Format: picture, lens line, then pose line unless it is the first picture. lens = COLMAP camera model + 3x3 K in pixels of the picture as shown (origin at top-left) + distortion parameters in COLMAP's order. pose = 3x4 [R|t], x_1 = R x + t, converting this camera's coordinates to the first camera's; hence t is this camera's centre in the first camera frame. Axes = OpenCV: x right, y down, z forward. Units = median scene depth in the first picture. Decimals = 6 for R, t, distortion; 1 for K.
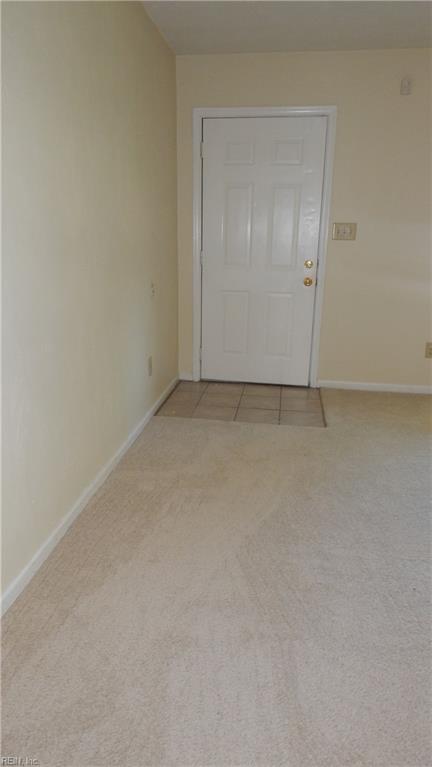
lens RADIAL K [[514.5, 0, 216.0], [0, 514.5, 383.5], [0, 0, 1]] dist [0.007991, 0.000671]
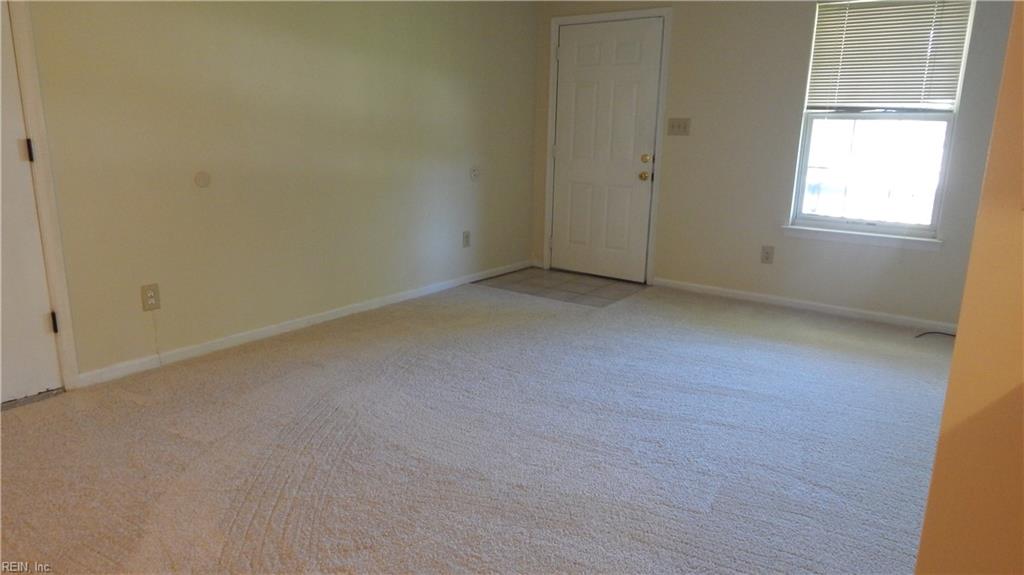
lens RADIAL K [[686.9, 0, 512.0], [0, 686.9, 287.5], [0, 0, 1]] dist [0.007991, 0.000671]
pose [[0.881042, 0.109169, -0.460269, 0.594539], [-0.143235, 0.988895, -0.039630, 0.107972], [0.450831, 0.100842, 0.886895, -0.283470]]
